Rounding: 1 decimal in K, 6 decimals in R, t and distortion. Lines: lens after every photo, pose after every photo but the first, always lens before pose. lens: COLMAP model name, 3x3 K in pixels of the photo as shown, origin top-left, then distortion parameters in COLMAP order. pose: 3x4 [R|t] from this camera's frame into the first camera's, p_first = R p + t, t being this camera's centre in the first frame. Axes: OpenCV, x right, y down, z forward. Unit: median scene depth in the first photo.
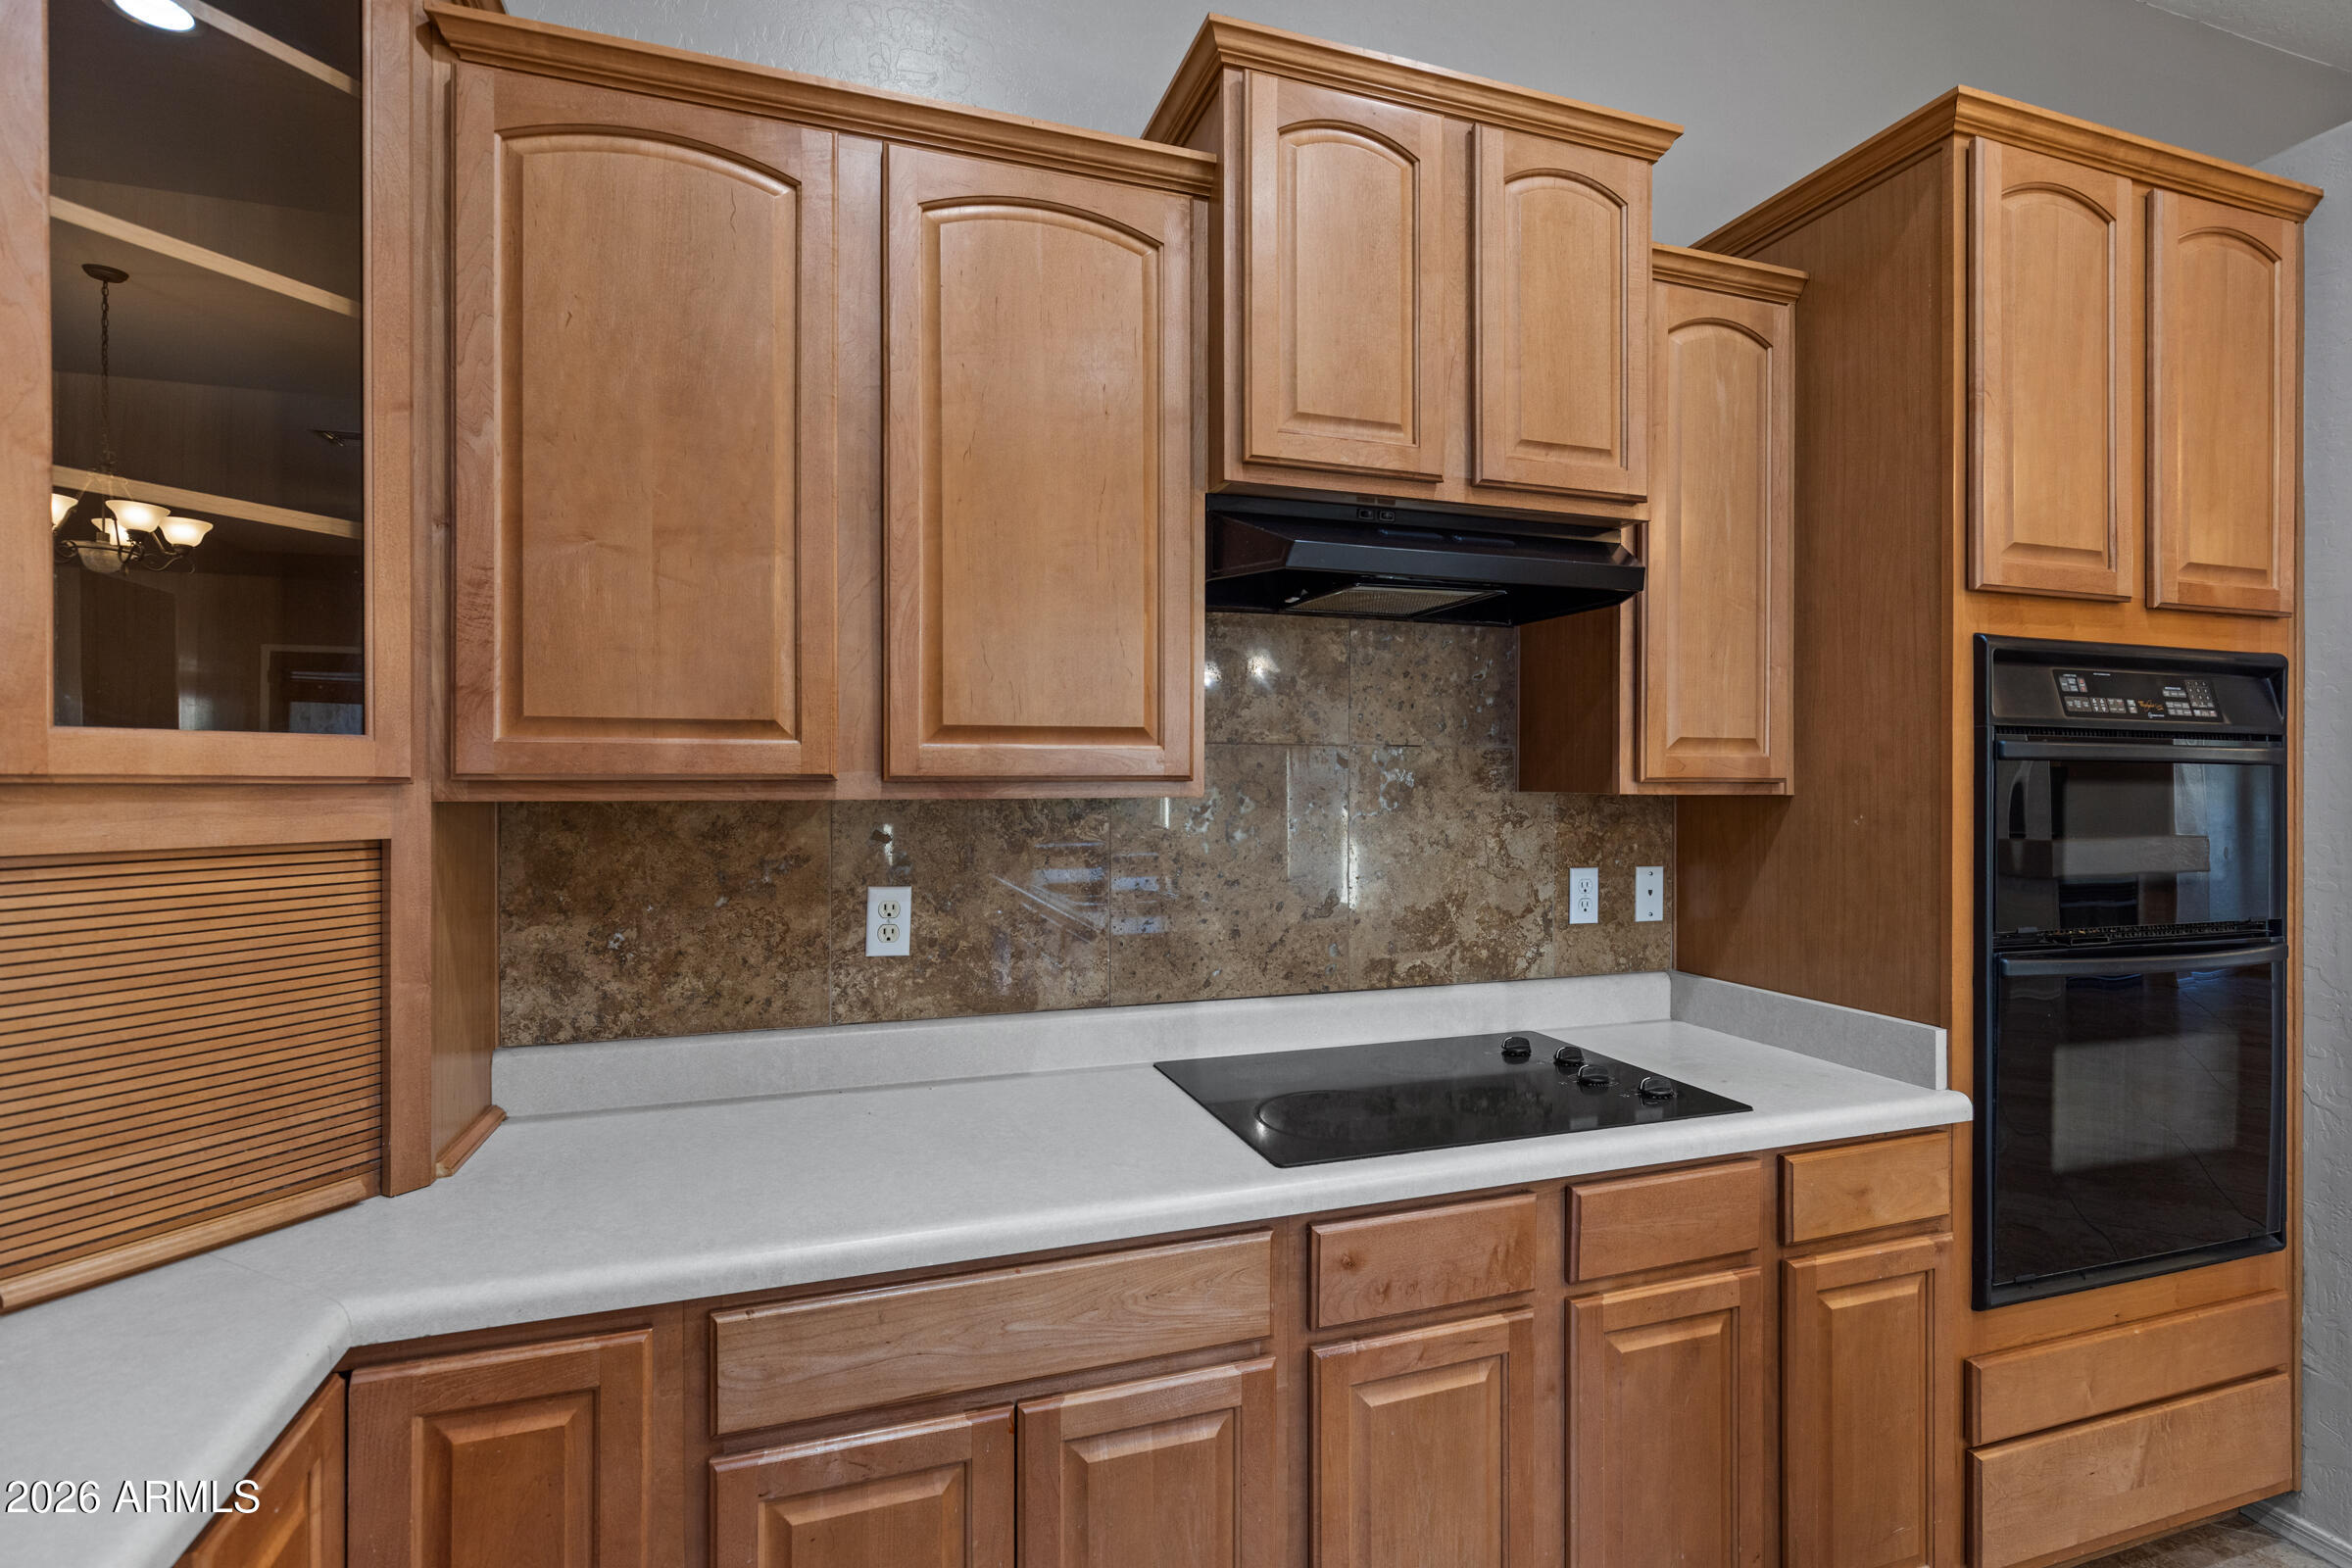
lens RADIAL K [[1111.3, 0, 1176.0], [0, 1111.3, 784.0], [0, 0, 1]] dist [0.001729, 0.000058]
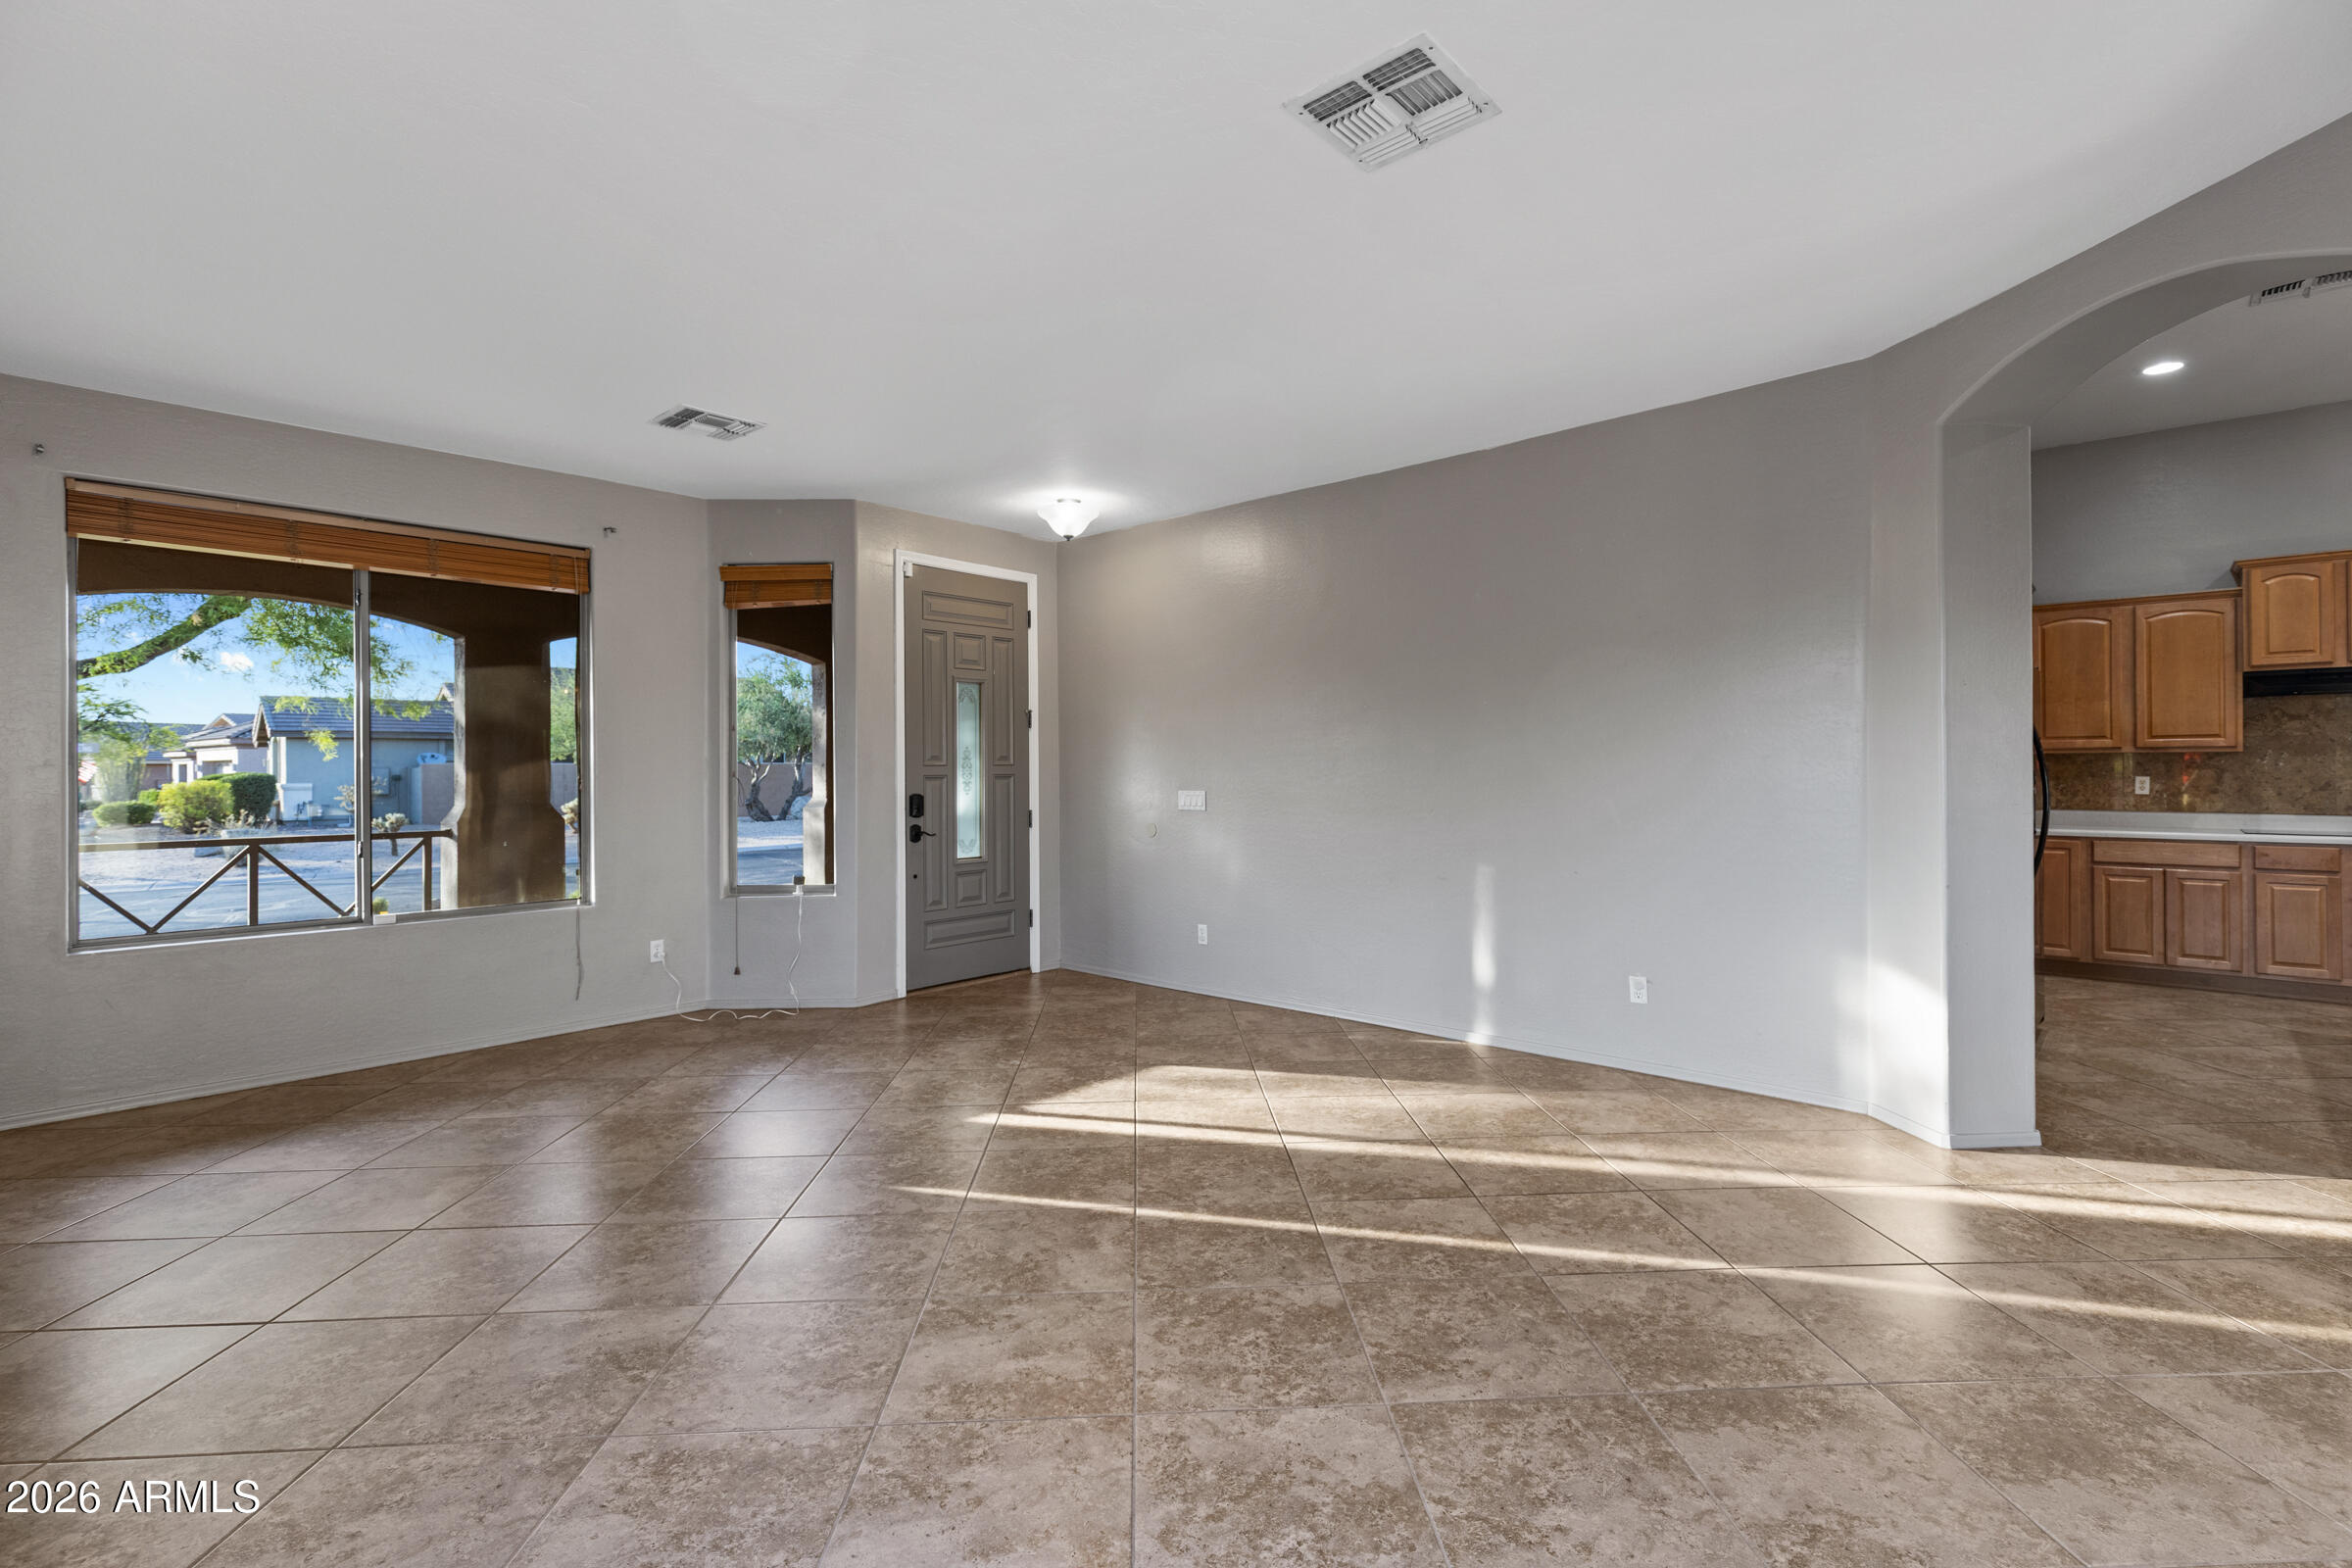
lens RADIAL K [[1083.4, 0, 1180.3], [0, 1083.4, 766.1], [0, 0, 1]] dist [-0.000524, -0.000606]
pose [[0.495135, -0.005716, -0.868797, 1.379068], [0.000394, 0.999980, -0.006355, 0.081246], [0.868816, 0.002804, 0.495127, -3.833771]]
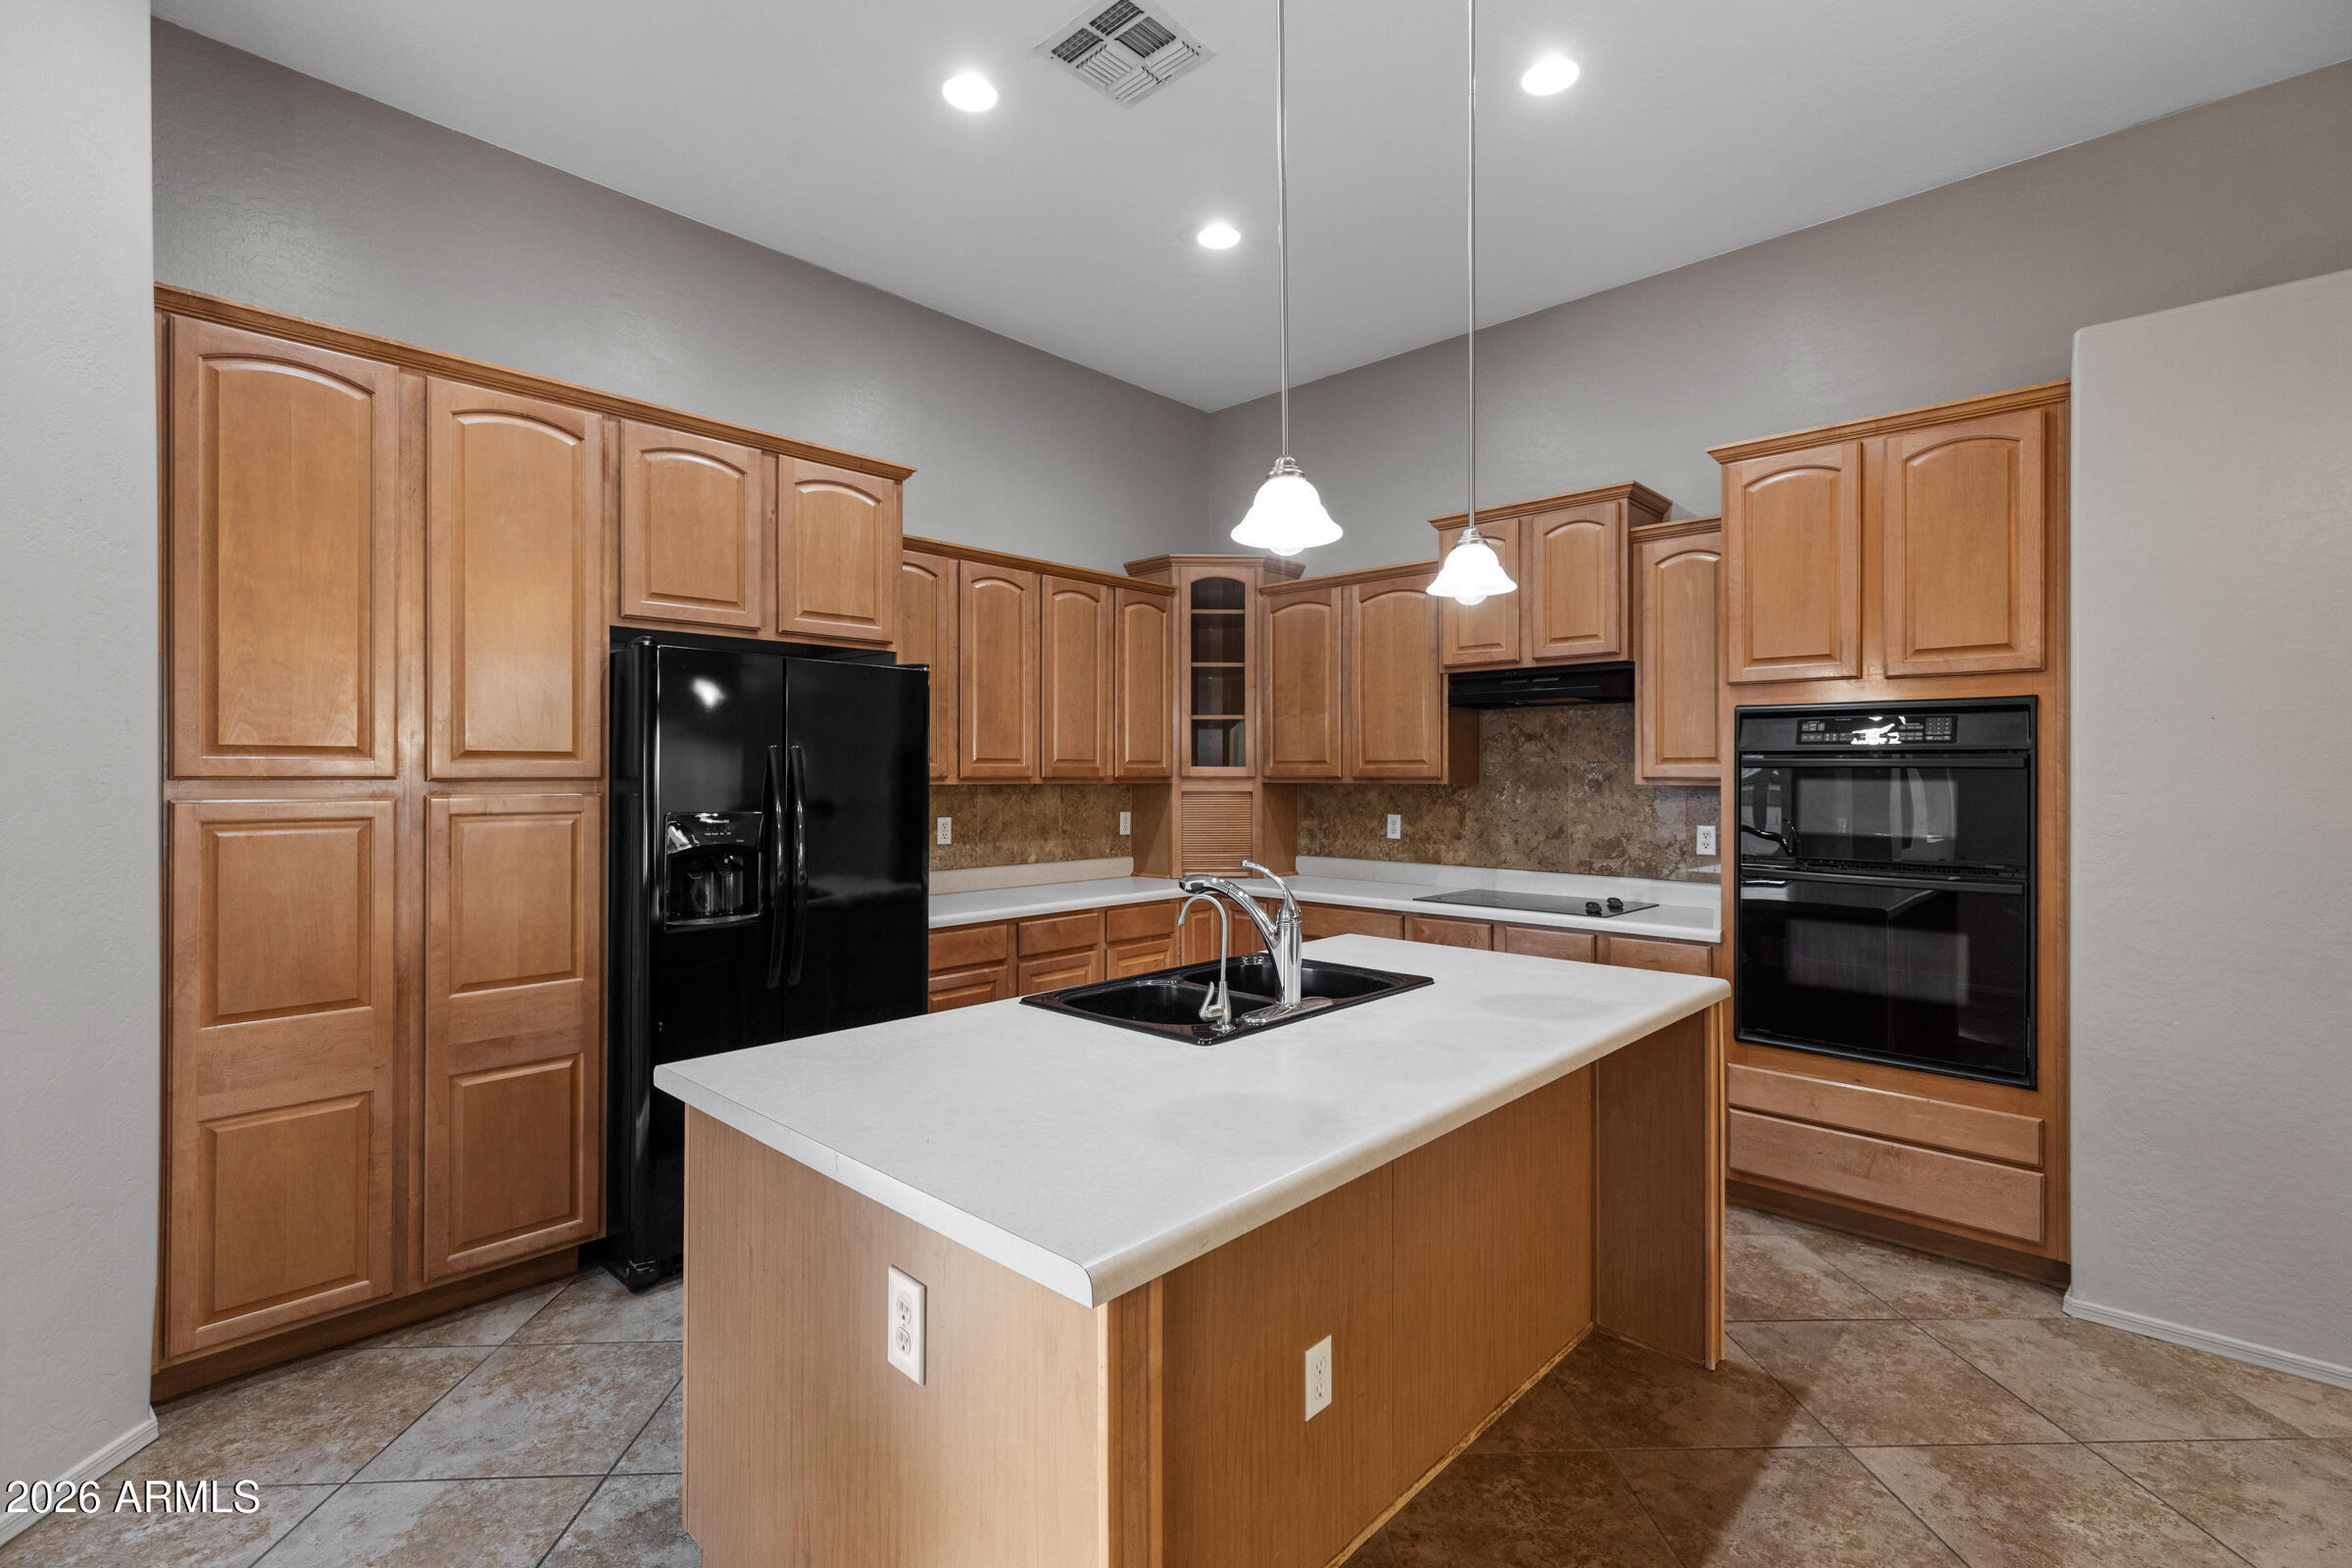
lens RADIAL K [[1073.0, 0, 1210.1], [0, 1073.0, 775.9], [0, 0, 1]] dist [0.018742, -0.000201]
pose [[0.489463, 0.000053, -0.872024, 1.974397], [-0.005824, 0.999978, -0.003209, 0.004162], [0.872005, 0.006649, 0.489452, -0.795681]]
